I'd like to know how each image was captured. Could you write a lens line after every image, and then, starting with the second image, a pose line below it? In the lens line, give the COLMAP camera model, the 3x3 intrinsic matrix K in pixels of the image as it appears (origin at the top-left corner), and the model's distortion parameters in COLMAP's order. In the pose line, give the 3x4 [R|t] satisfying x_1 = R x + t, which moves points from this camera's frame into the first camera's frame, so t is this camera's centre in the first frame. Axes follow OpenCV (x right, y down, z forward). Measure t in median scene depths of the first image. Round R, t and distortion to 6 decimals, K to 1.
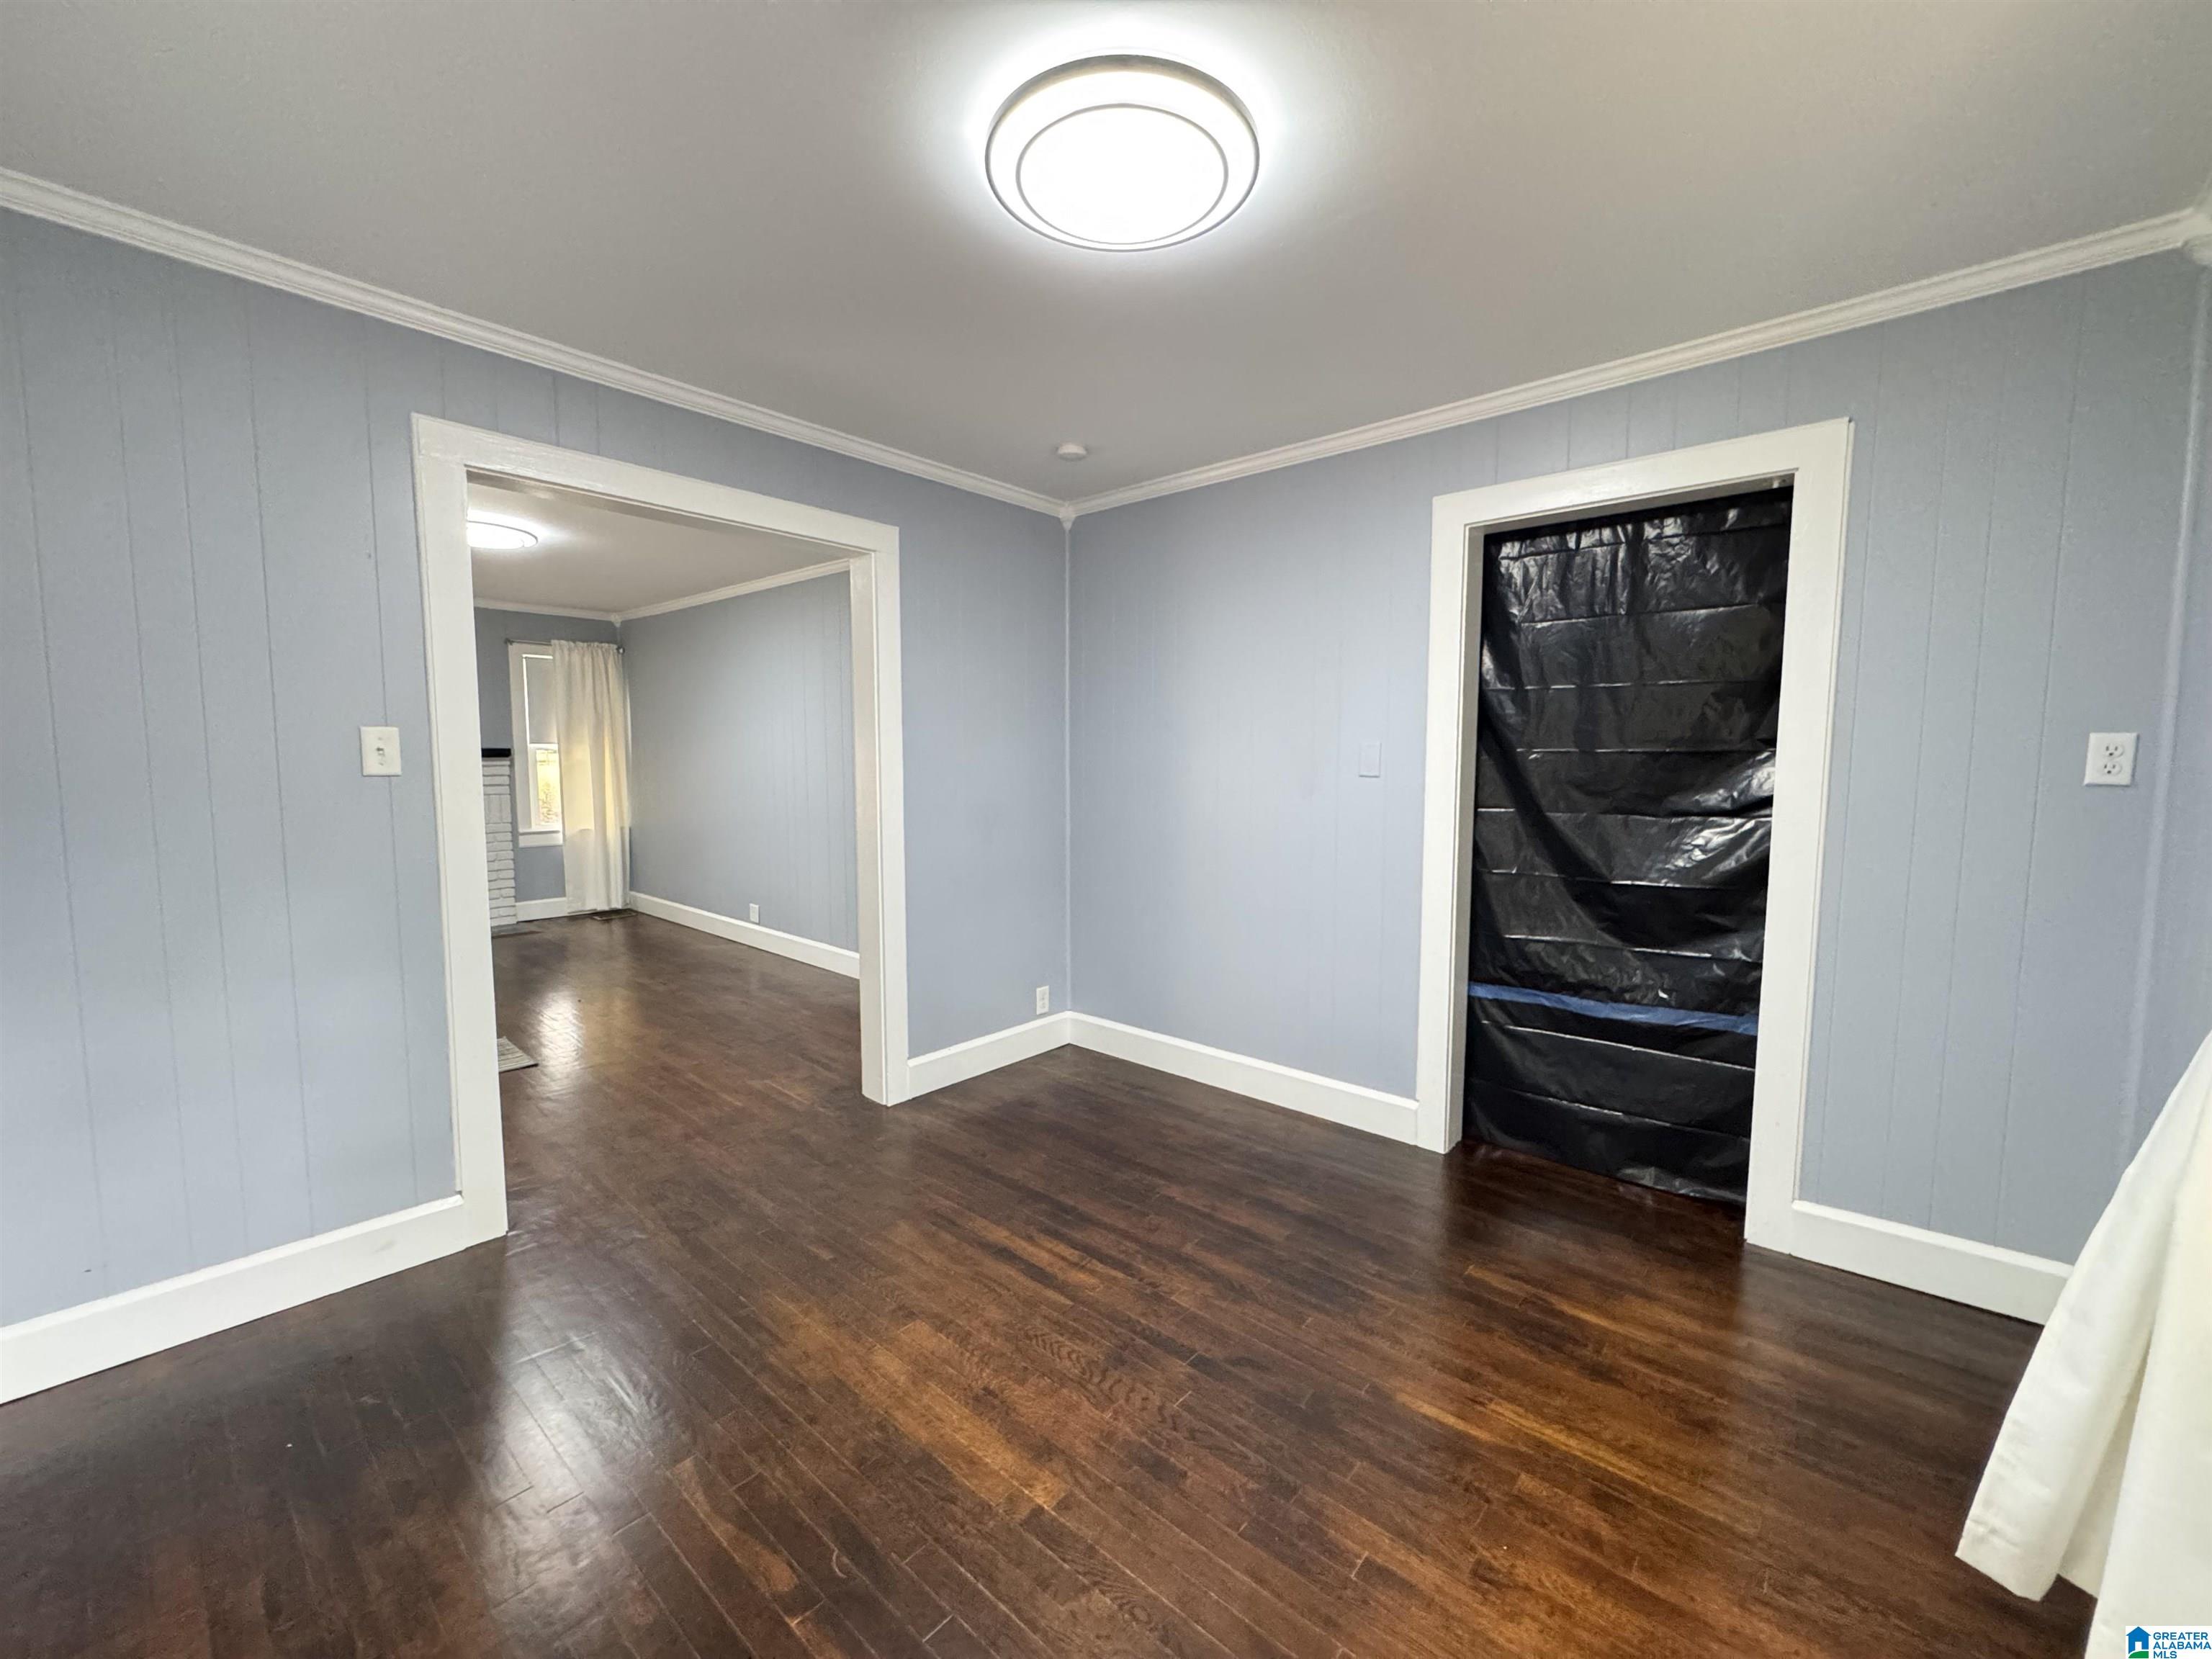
lens RADIAL K [[893.5, 0, 1106.0], [0, 893.5, 829.5], [0, 0, 1]] dist [-0.001129, -0.000310]
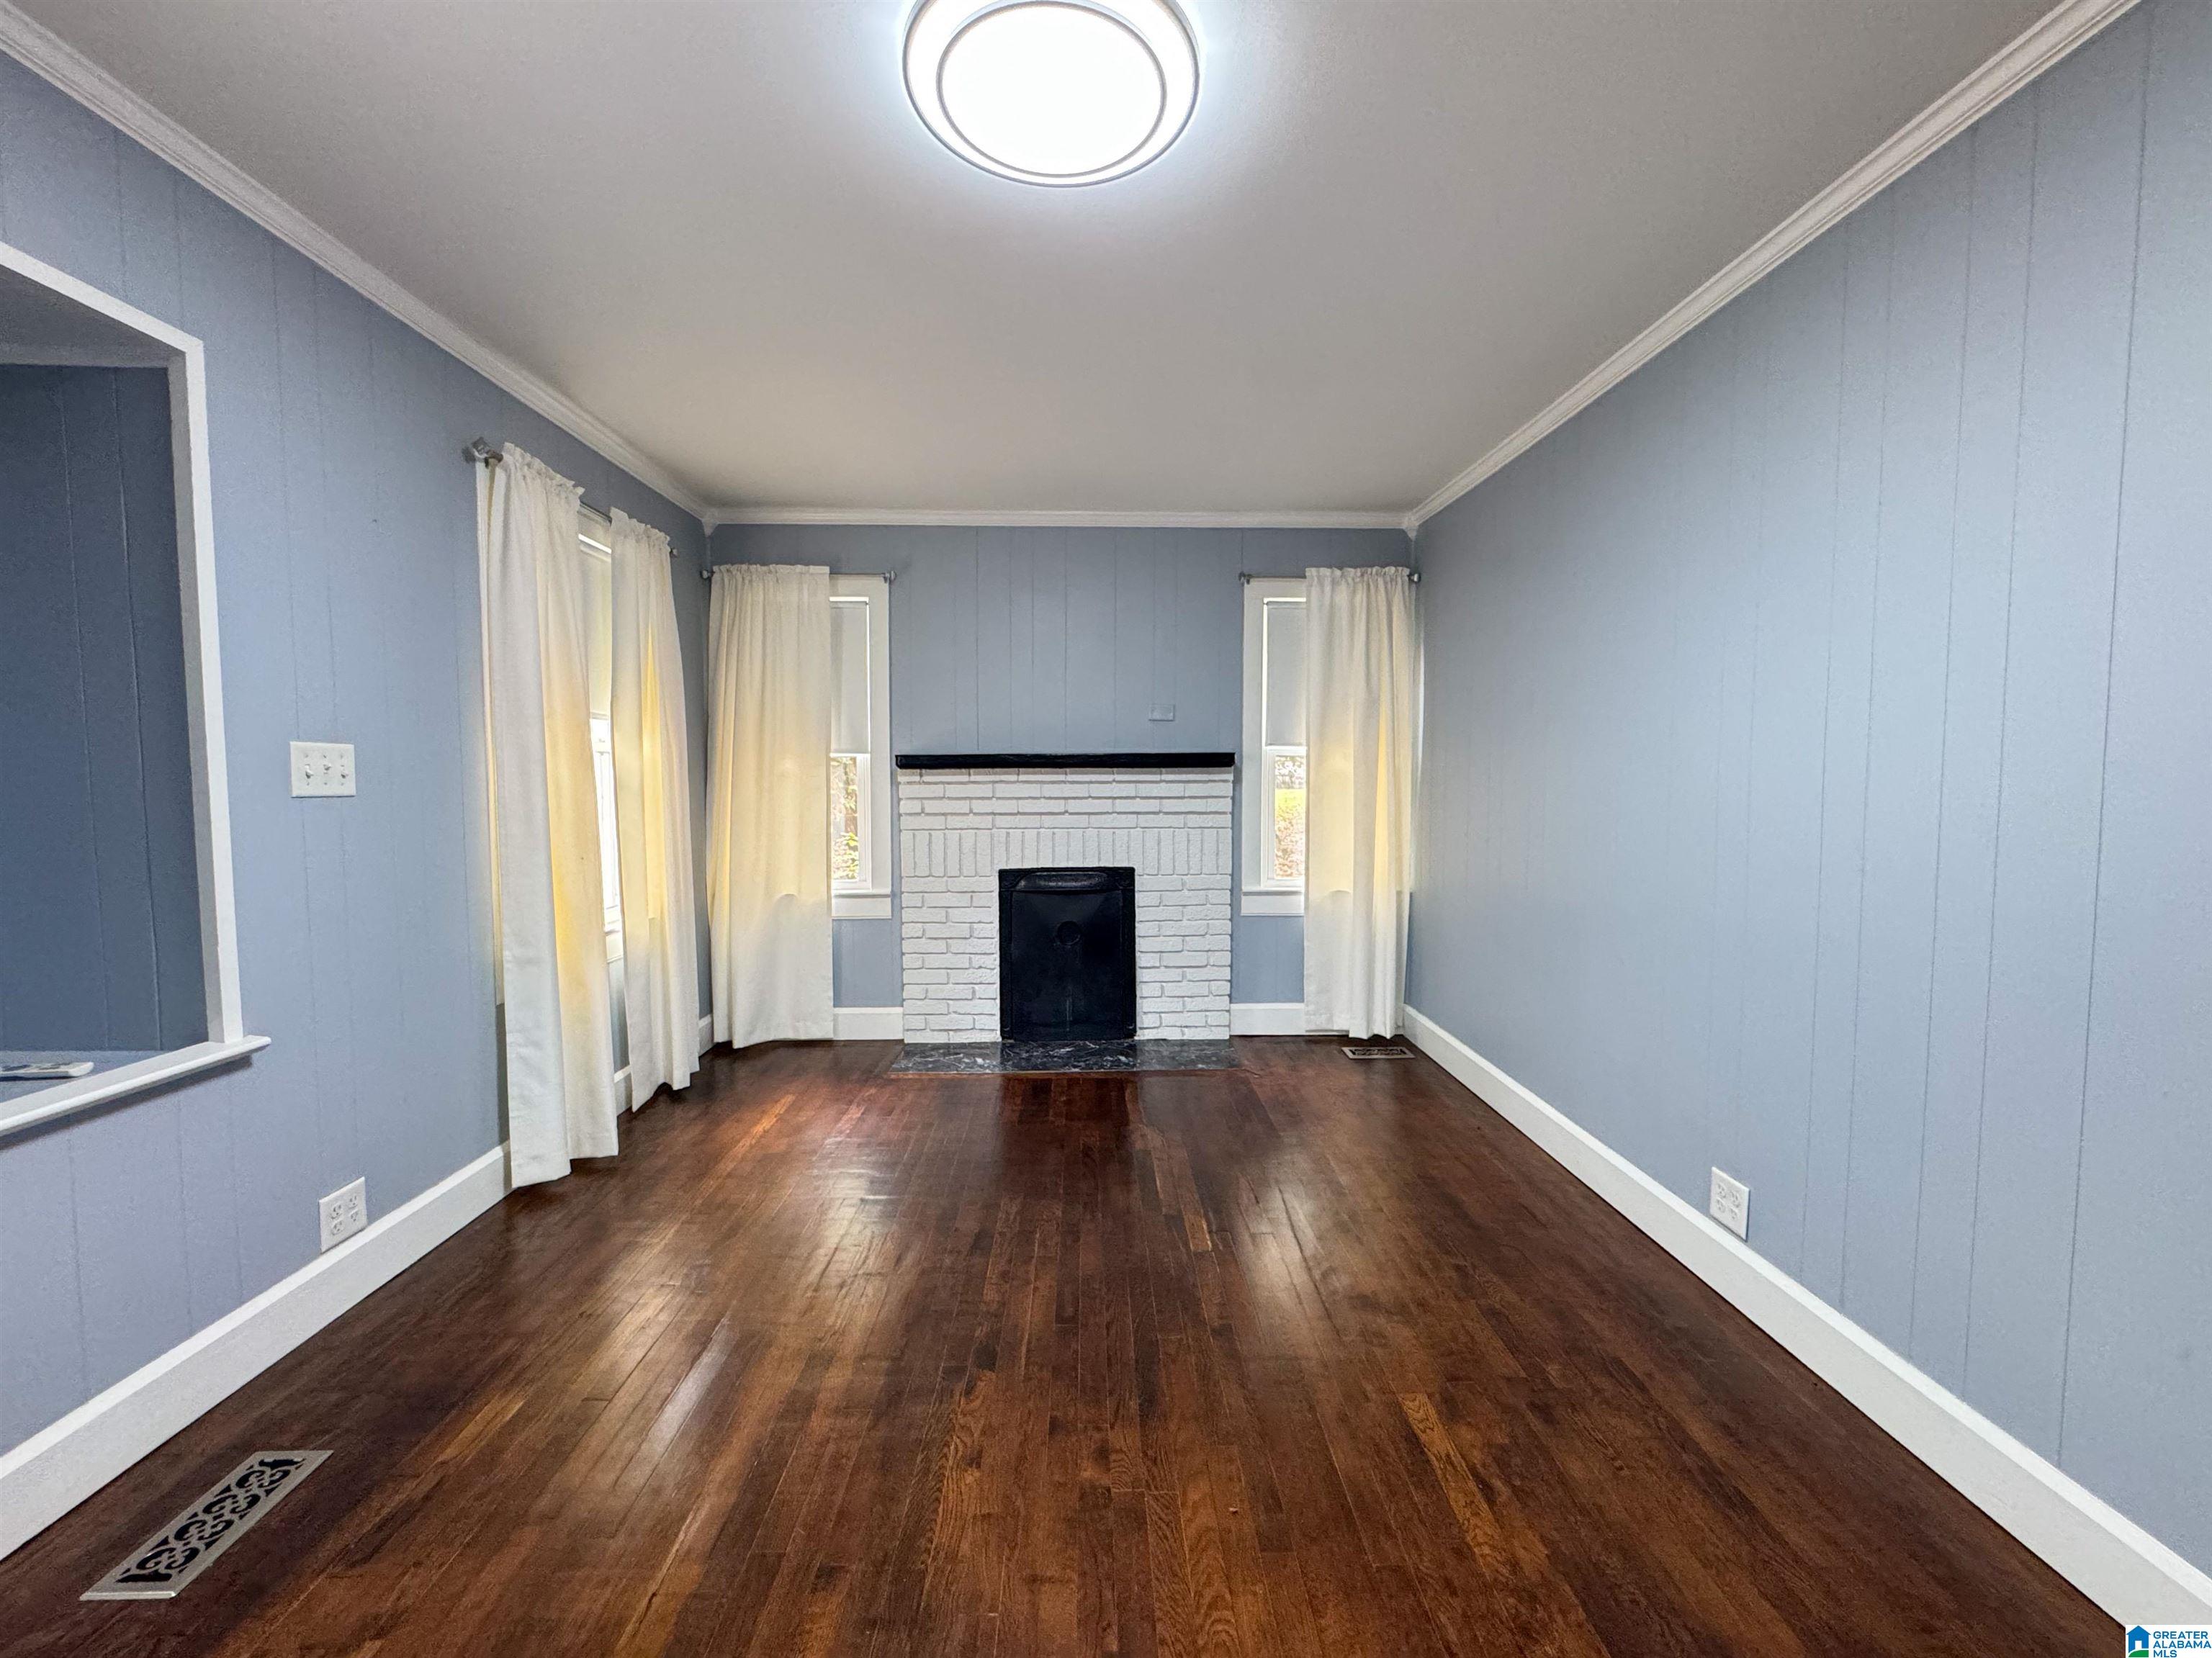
lens RADIAL K [[893.4, 0, 1106.0], [0, 893.4, 829.0], [0, 0, 1]] dist [-0.001129, -0.000310]
pose [[0.682974, 0.041426, -0.729267, -0.265134], [-0.058359, 0.998294, 0.002054, -0.033150], [0.728108, 0.041157, 0.684226, 0.490421]]
